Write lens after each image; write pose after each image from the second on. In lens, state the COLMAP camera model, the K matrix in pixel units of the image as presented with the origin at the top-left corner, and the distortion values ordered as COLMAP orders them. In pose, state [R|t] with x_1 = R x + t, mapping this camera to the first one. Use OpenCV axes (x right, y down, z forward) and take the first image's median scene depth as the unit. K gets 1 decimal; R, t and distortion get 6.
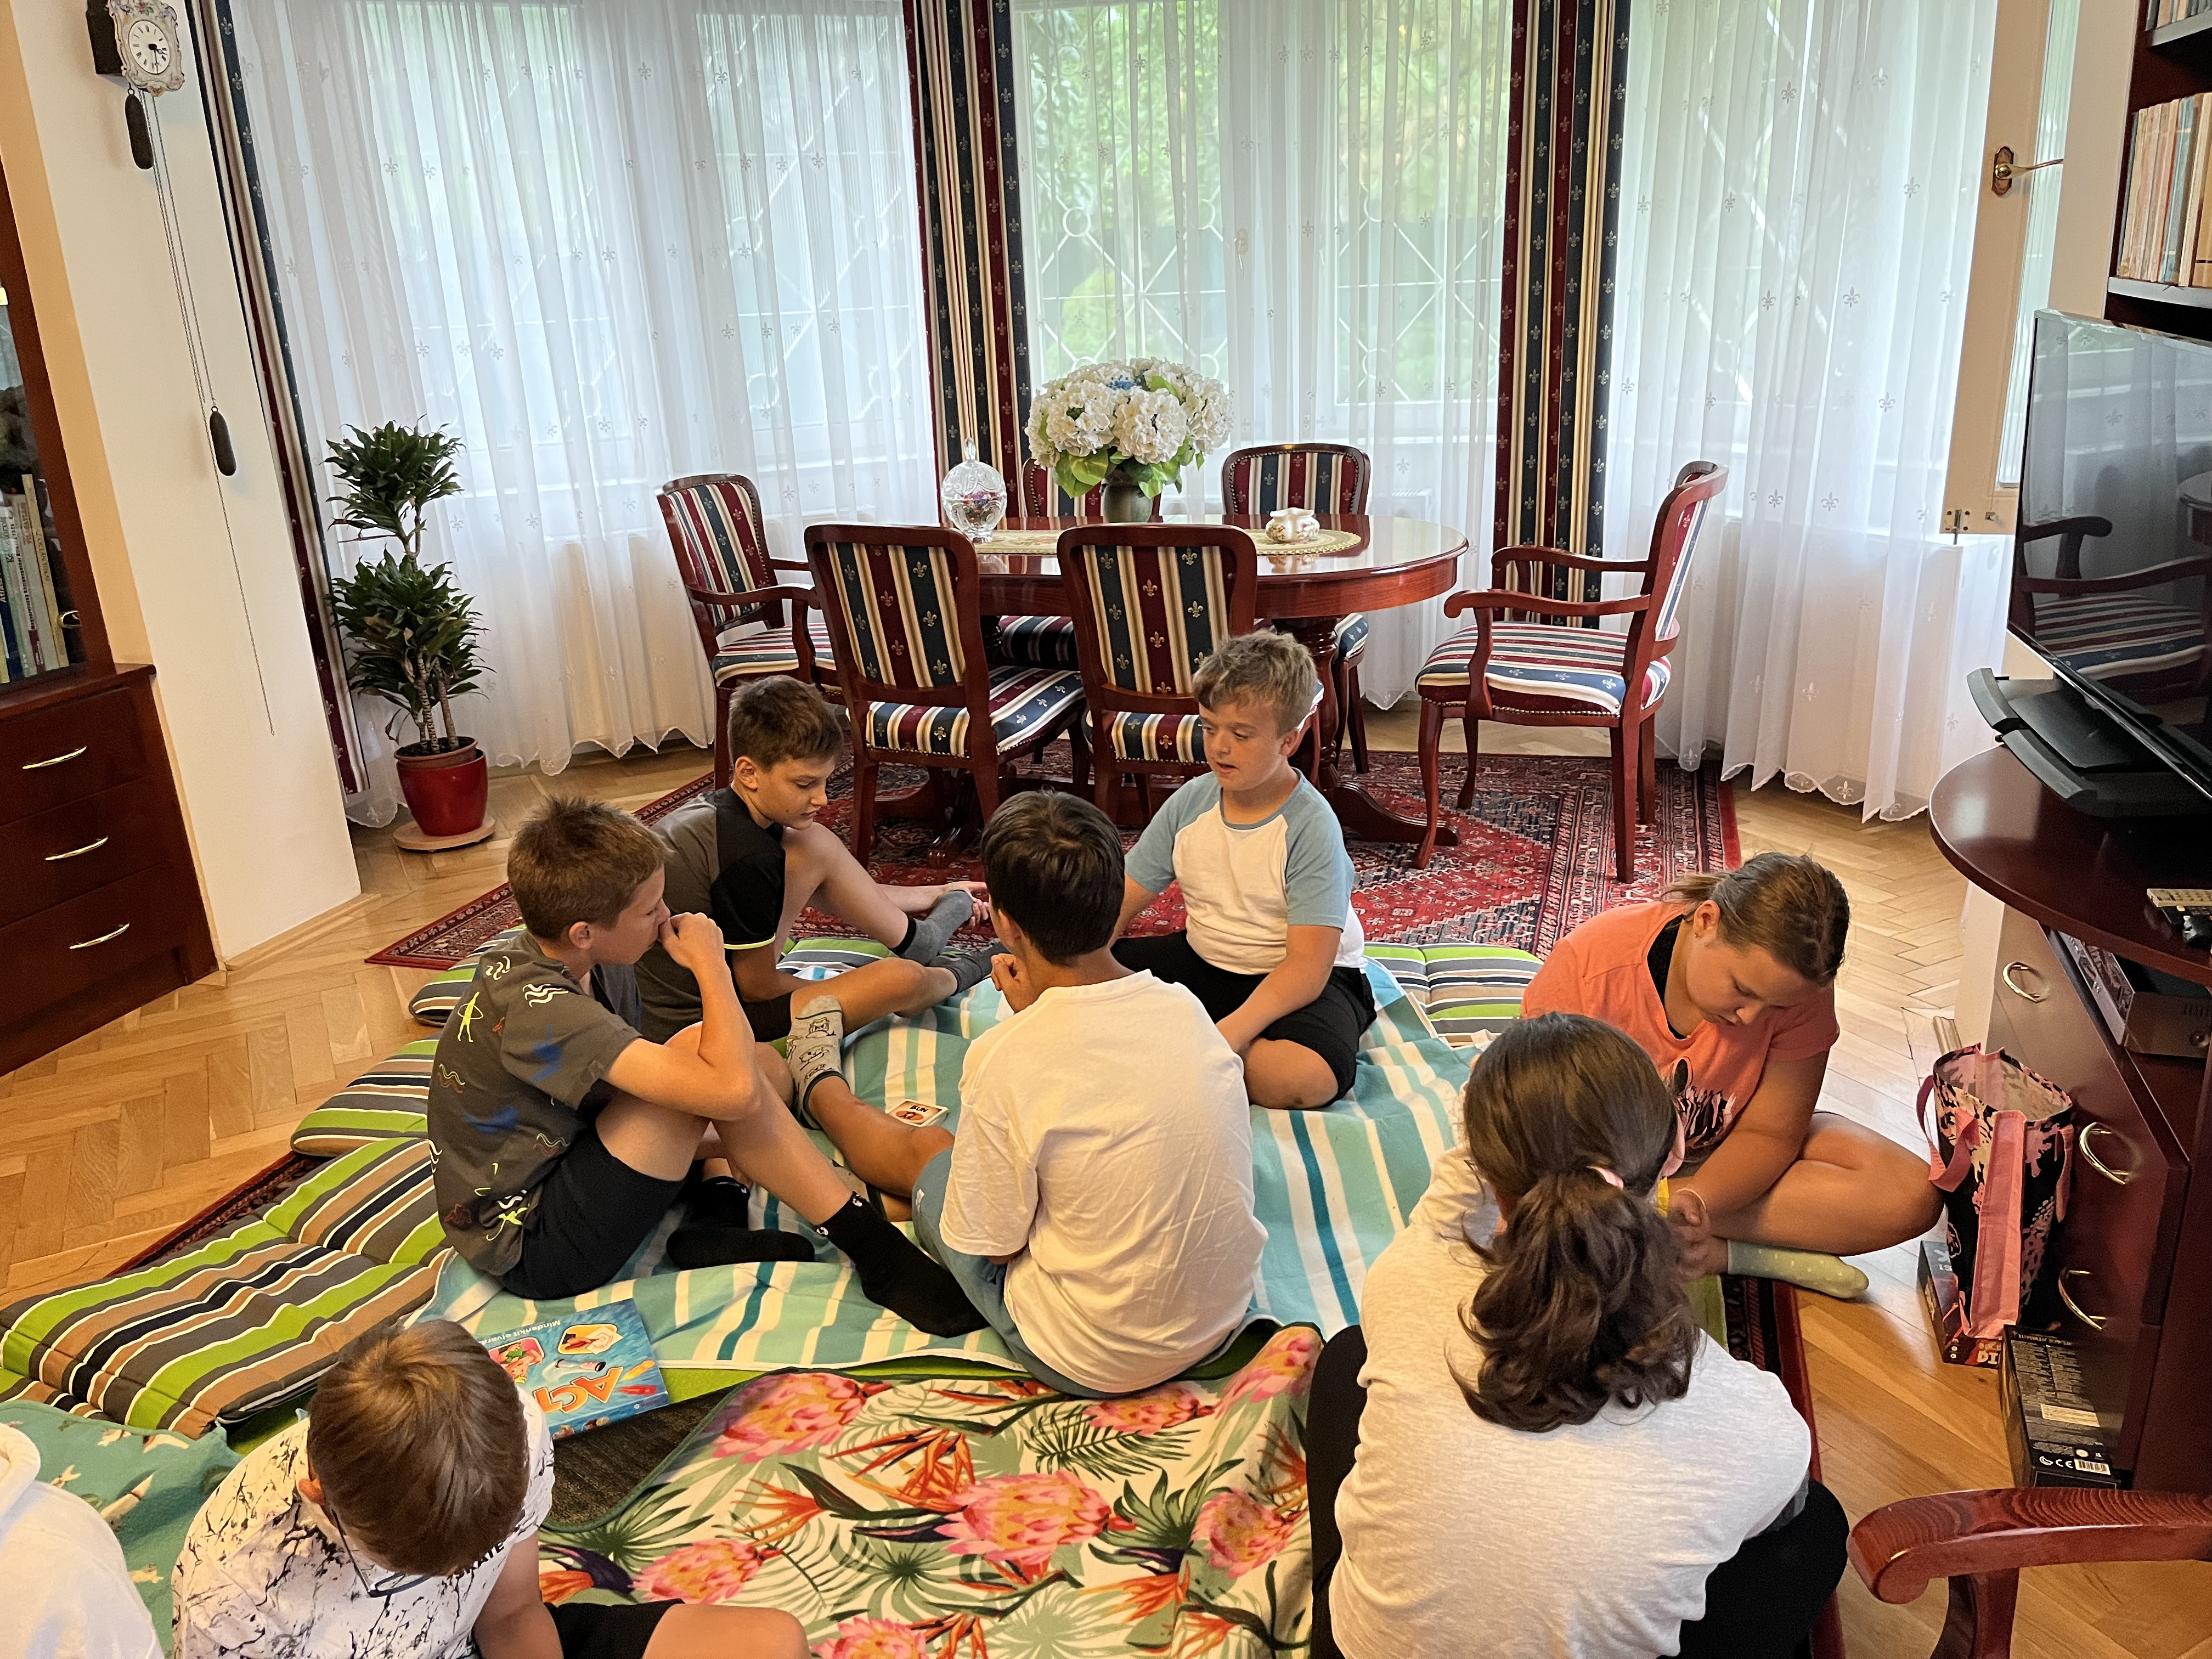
lens RADIAL K [[1685.2, 0, 1123.1], [0, 1685.2, 823.3], [0, 0, 1]] dist [0.053308, -0.080559]
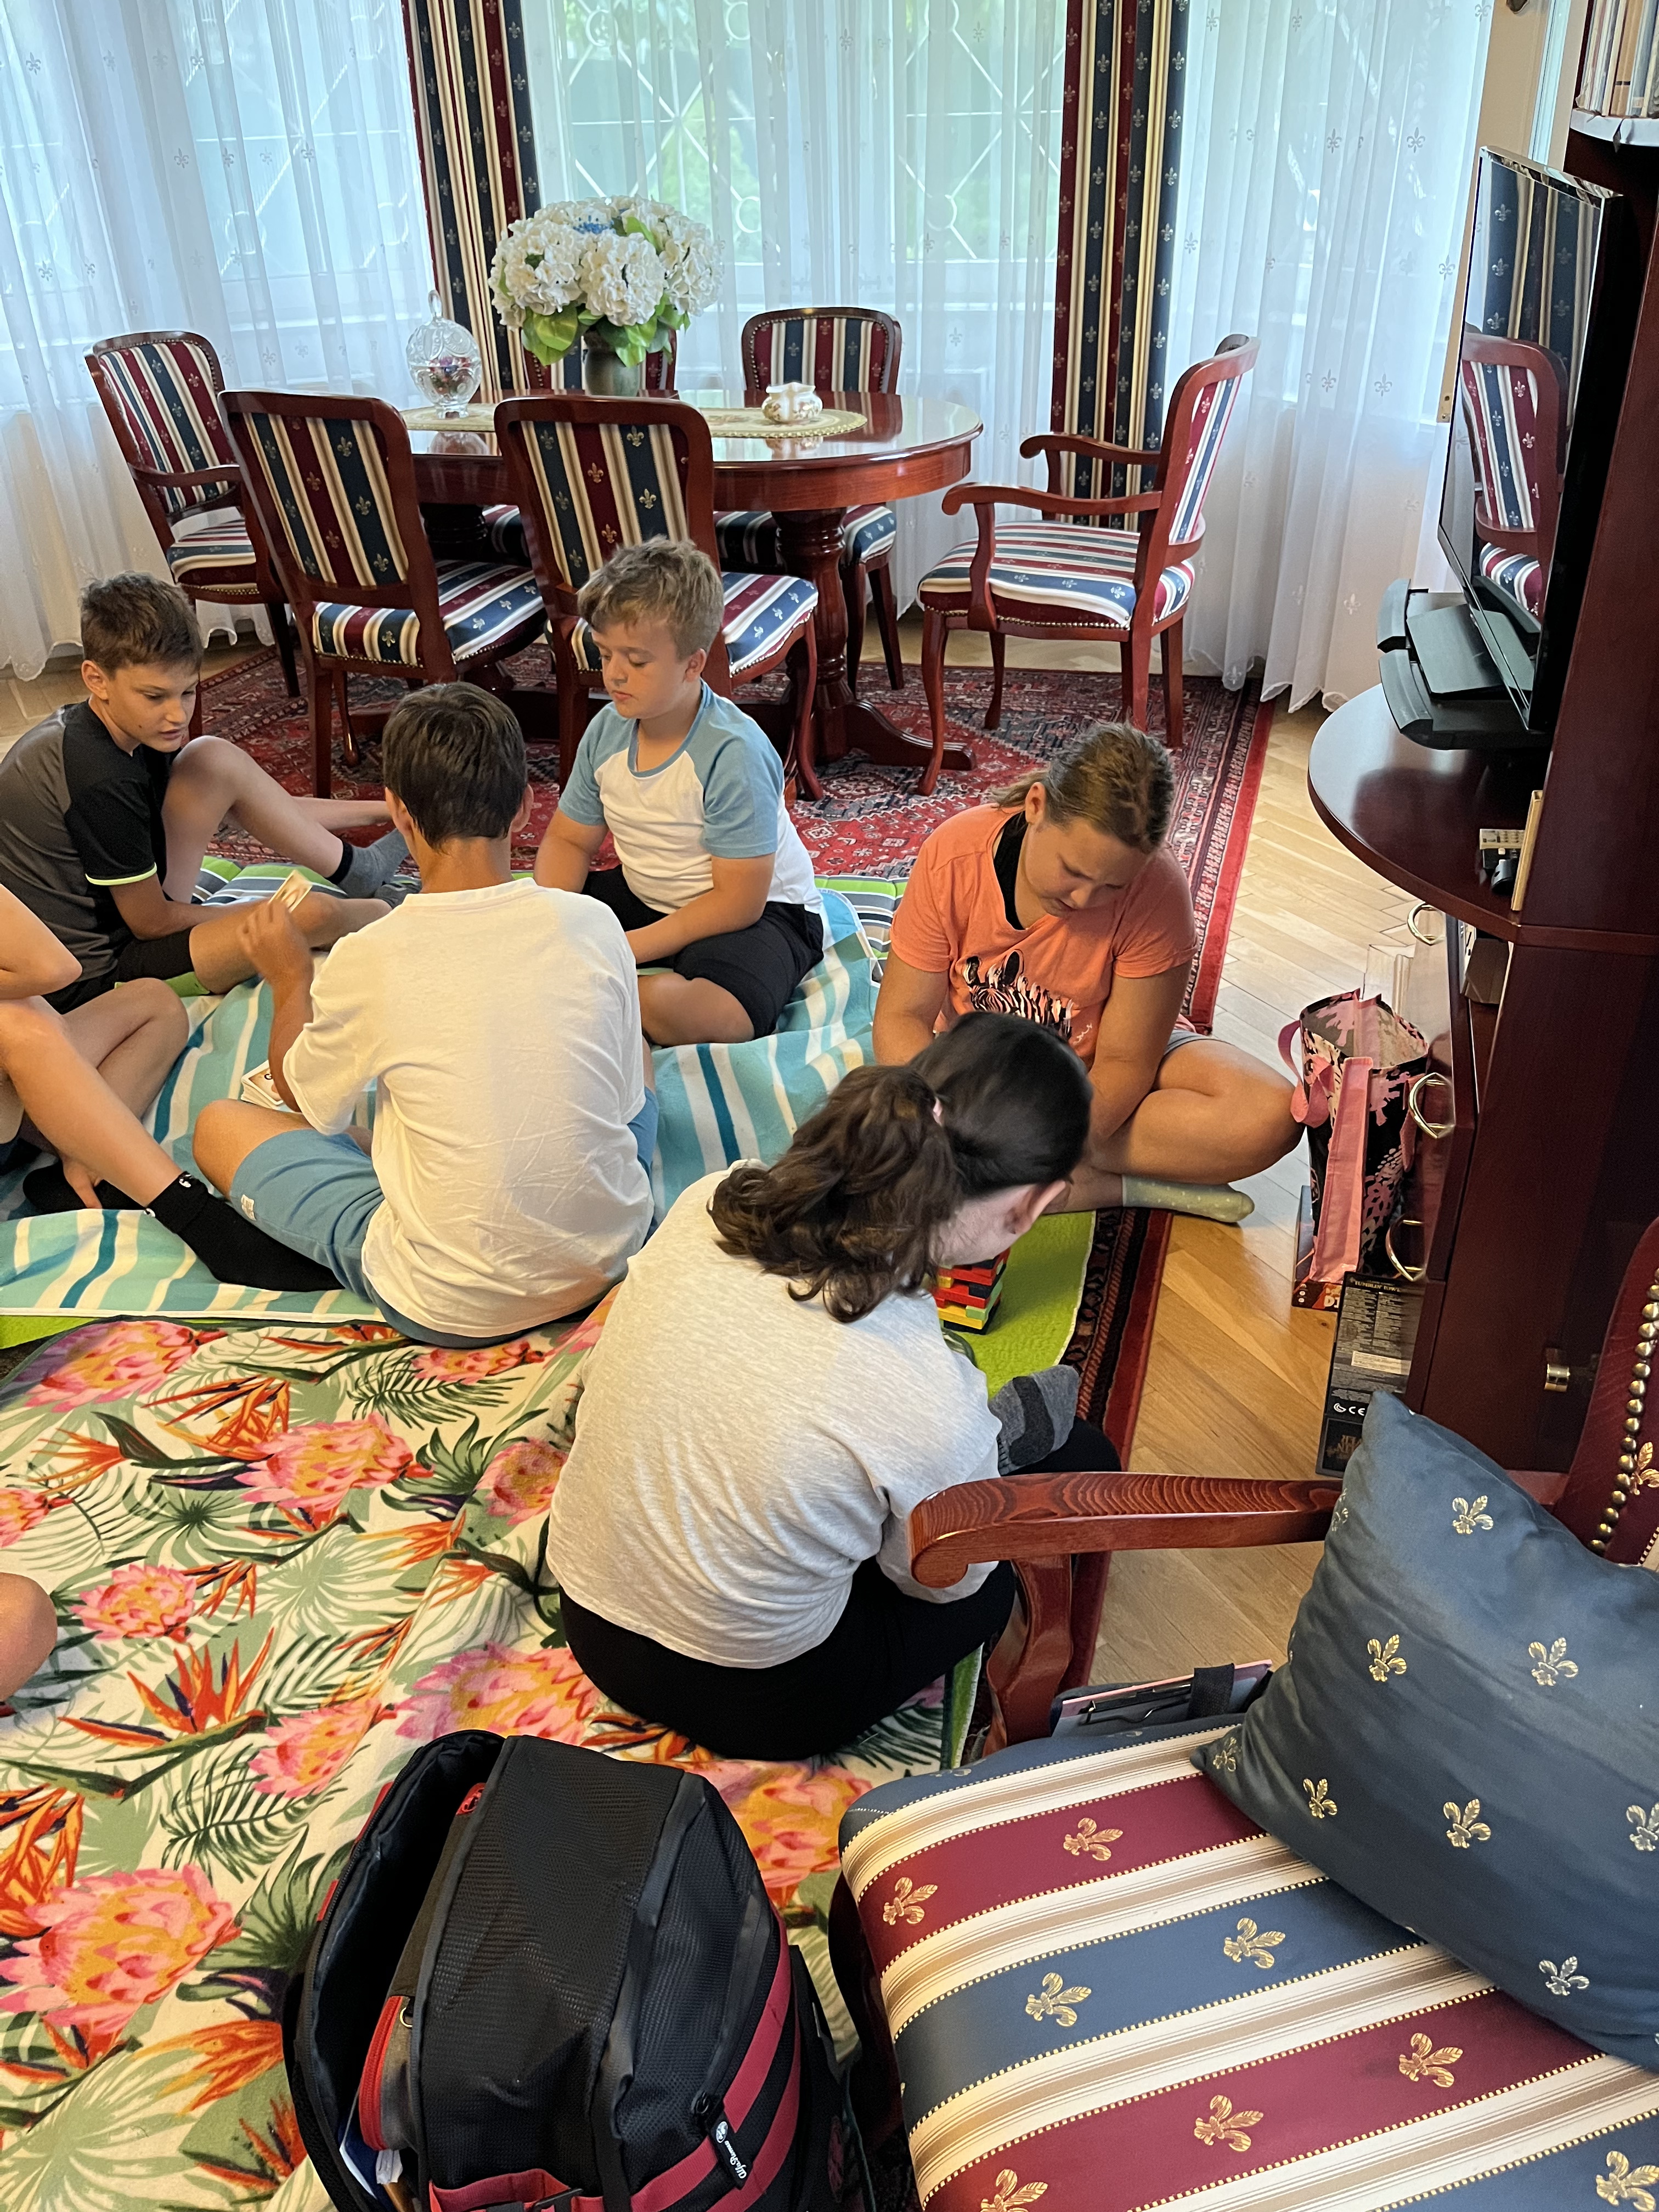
lens RADIAL K [[1701.3, 0, 839.8], [0, 1701.3, 1109.1], [0, 0, 1]] dist [0.065323, -0.100009]
pose [[0.999365, 0.001208, 0.035608, 0.169508], [-0.008675, 0.977593, 0.210324, -0.002877], [-0.034556, -0.210499, 0.976983, 0.053647]]
